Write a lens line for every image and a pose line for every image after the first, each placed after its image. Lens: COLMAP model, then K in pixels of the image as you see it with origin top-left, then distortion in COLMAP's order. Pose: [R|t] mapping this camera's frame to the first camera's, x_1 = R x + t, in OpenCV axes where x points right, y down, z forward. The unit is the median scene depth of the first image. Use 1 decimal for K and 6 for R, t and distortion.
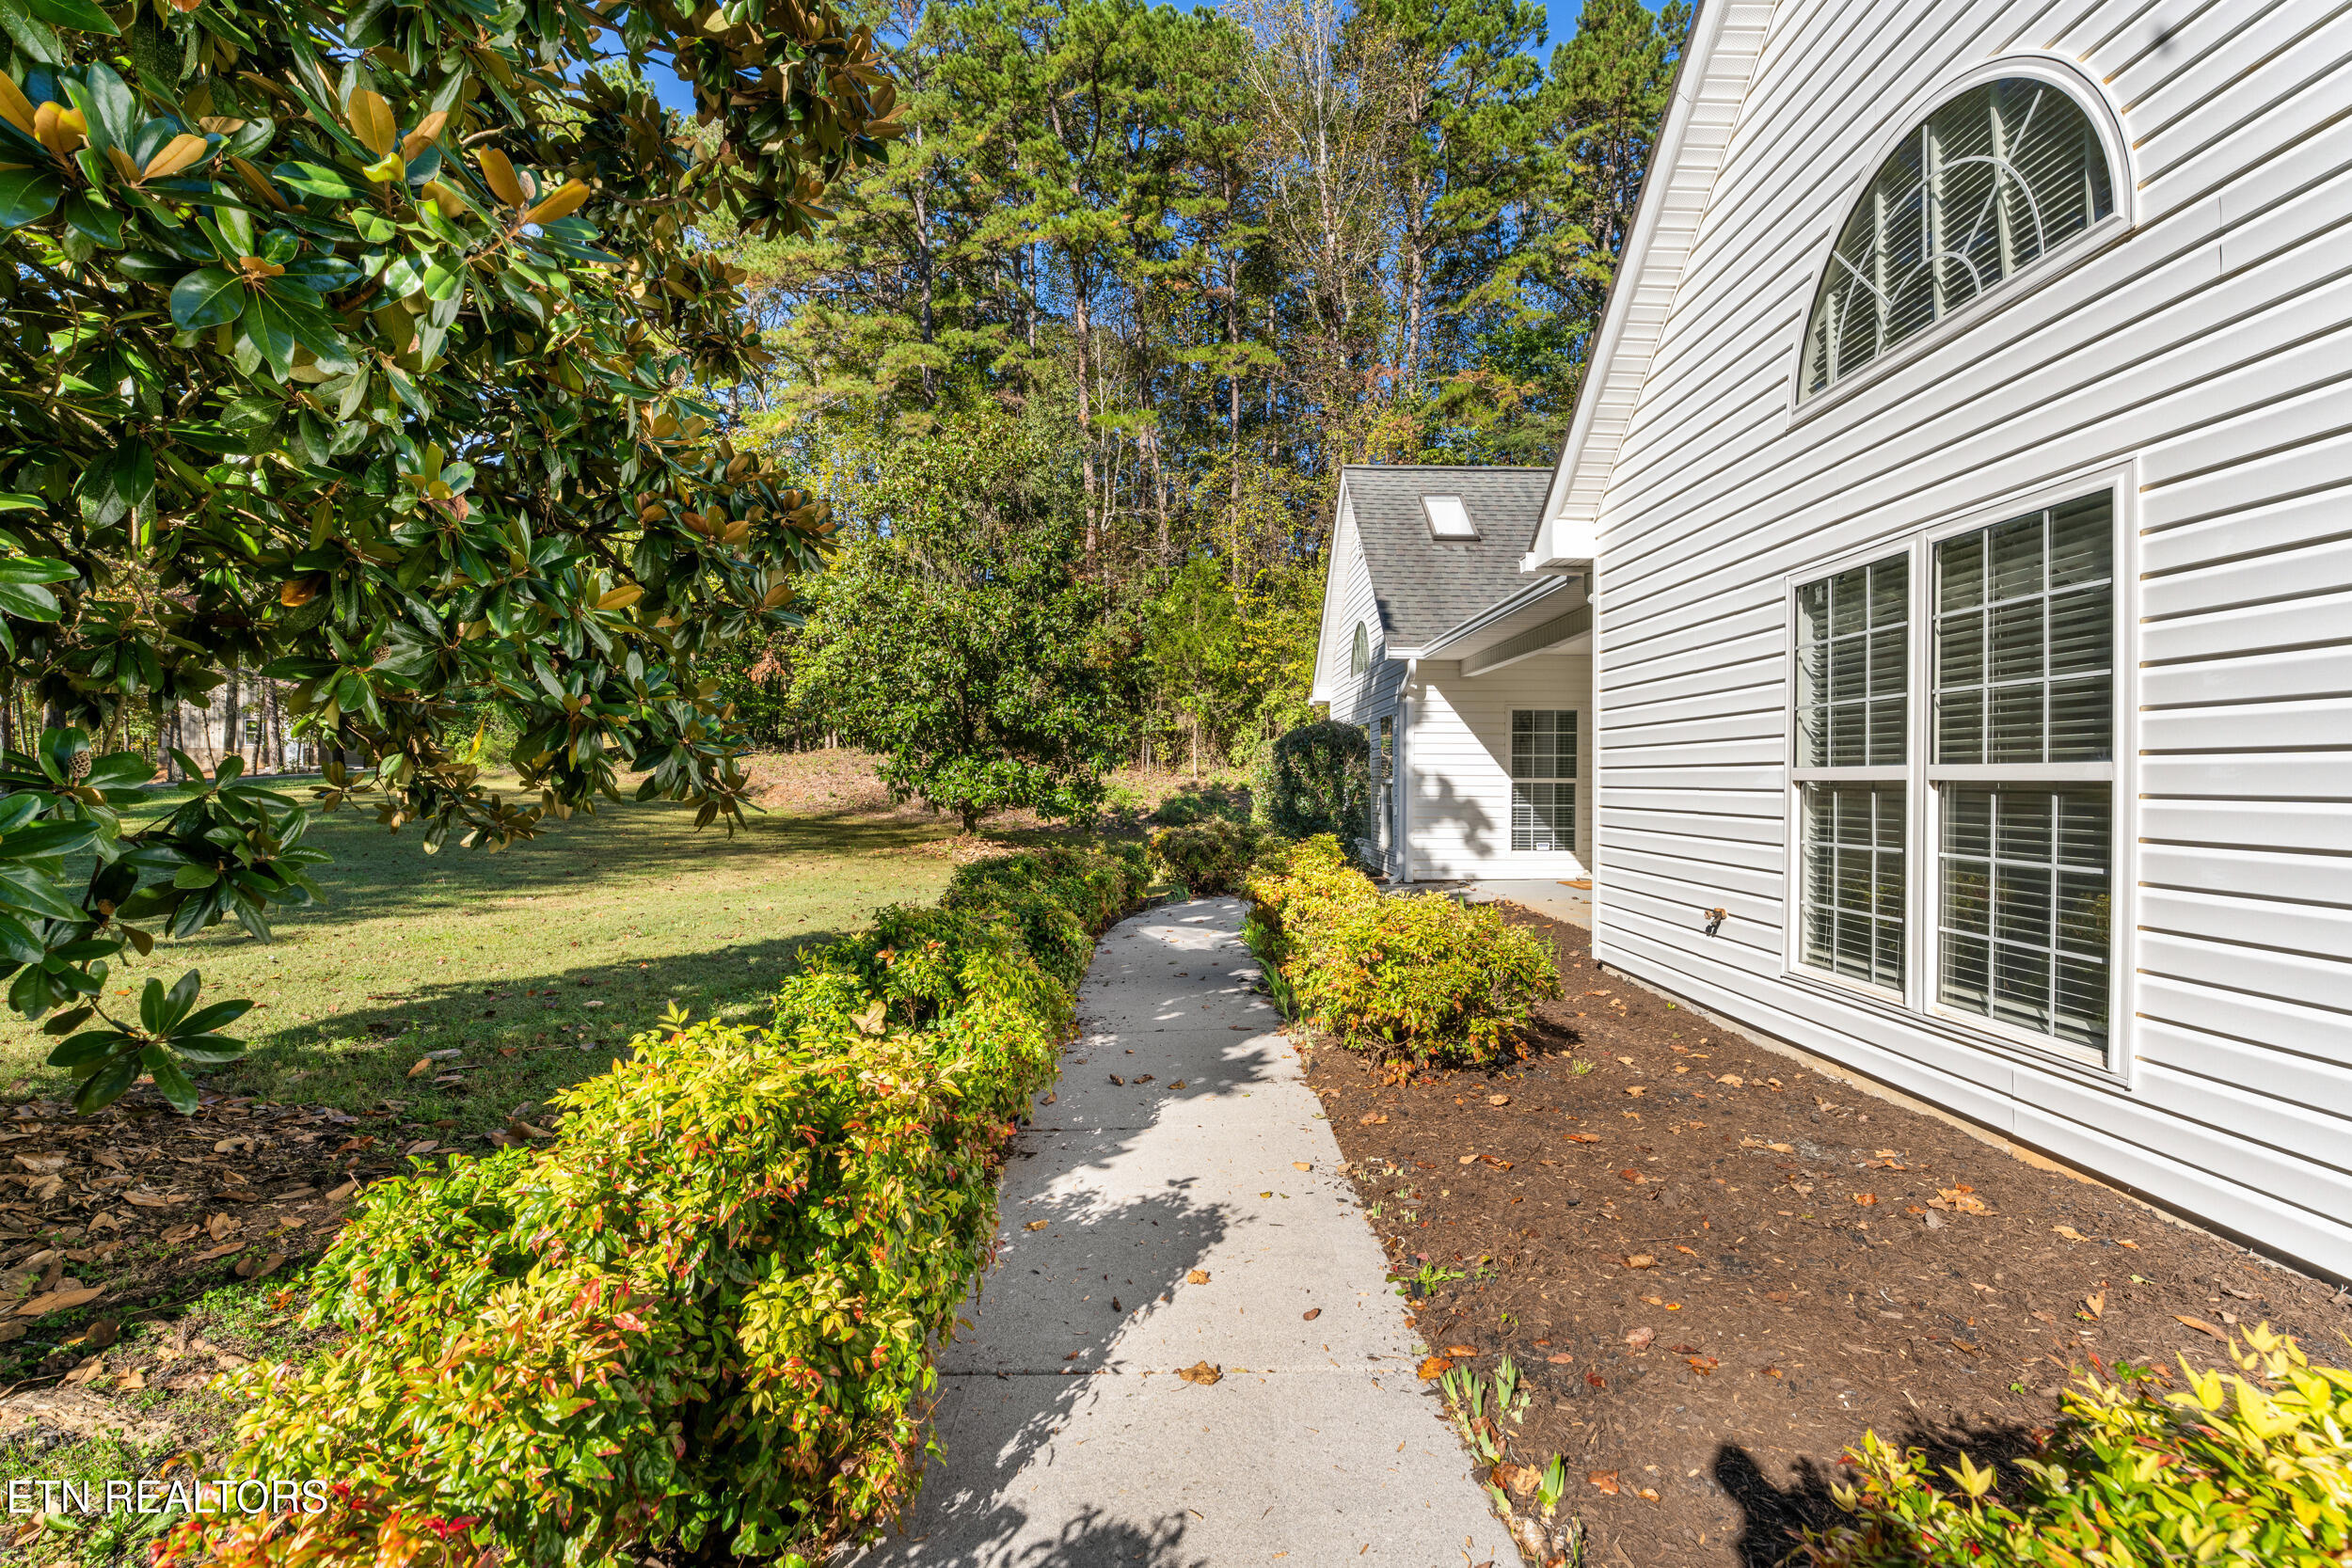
lens RADIAL K [[1054.5, 0, 1176.0], [0, 1054.5, 784.0], [0, 0, 1]] dist [0.034510, 0.000071]
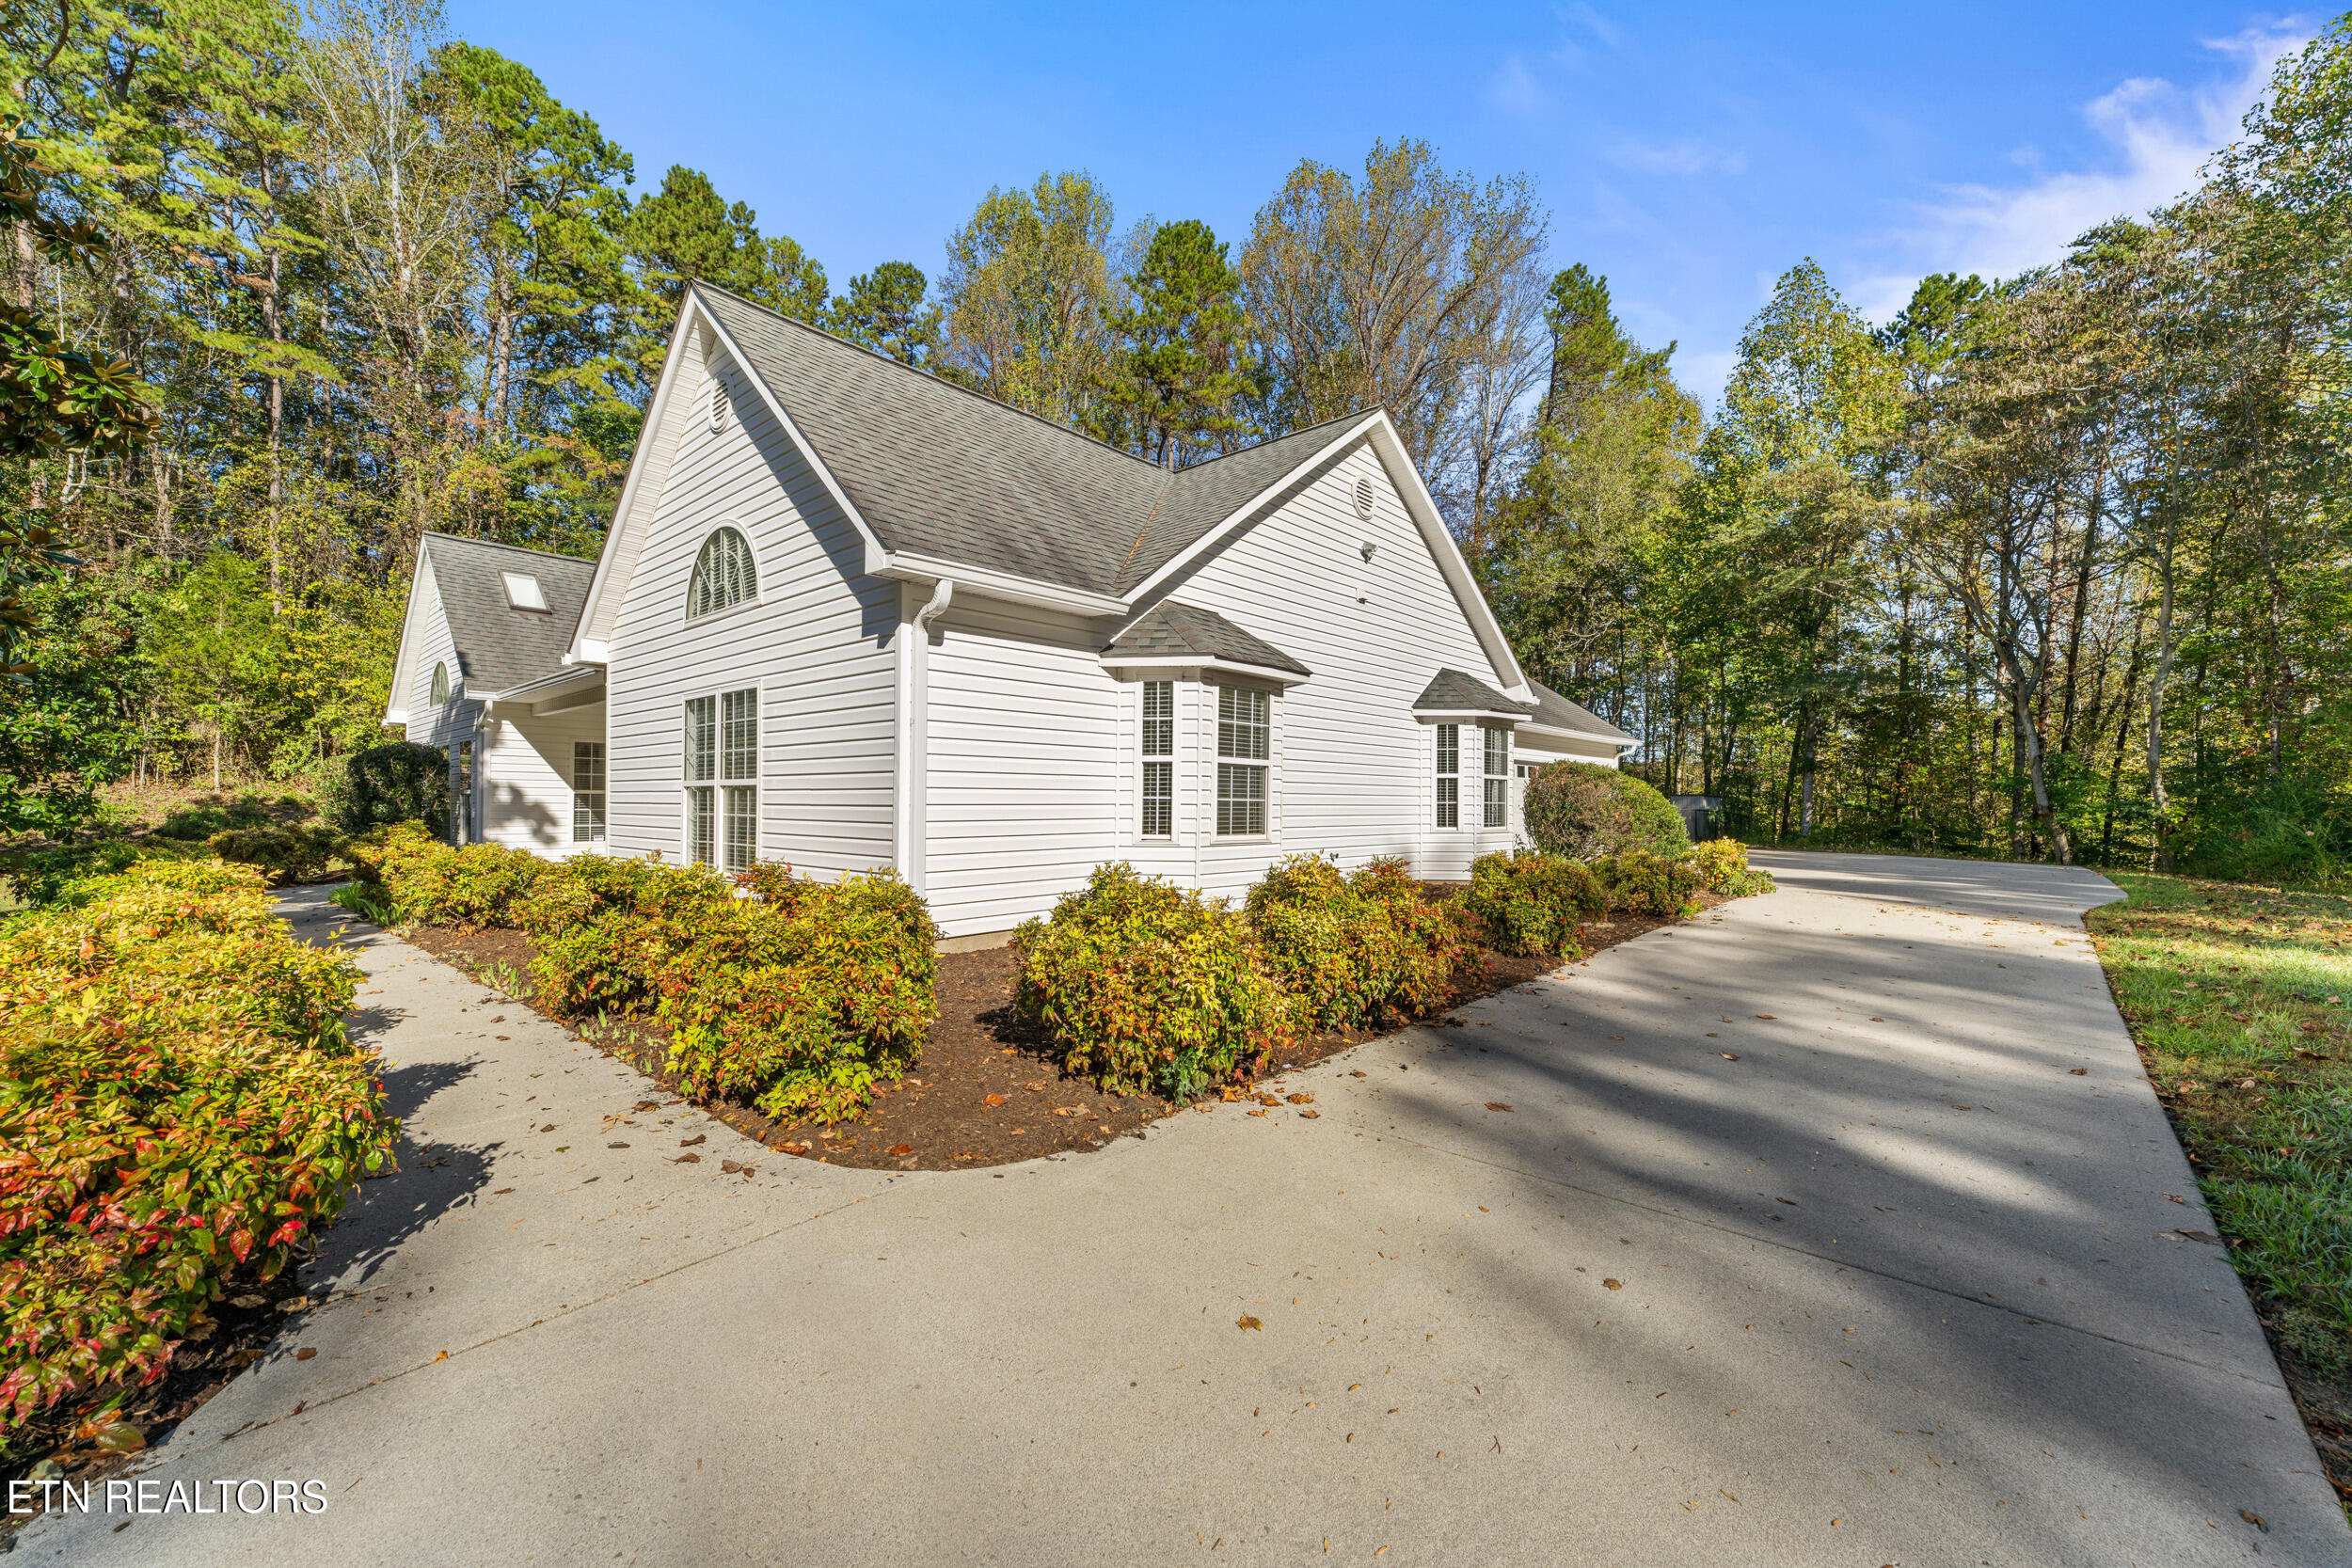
lens RADIAL K [[948.5, 0, 1176.0], [0, 948.5, 784.0], [0, 0, 1]] dist [-0.001140, 0.000242]
pose [[0.668824, 0.013843, 0.743292, -0.063988], [0.001685, 0.999796, -0.020137, 0.010270], [-0.743419, 0.014720, 0.668664, -0.335067]]
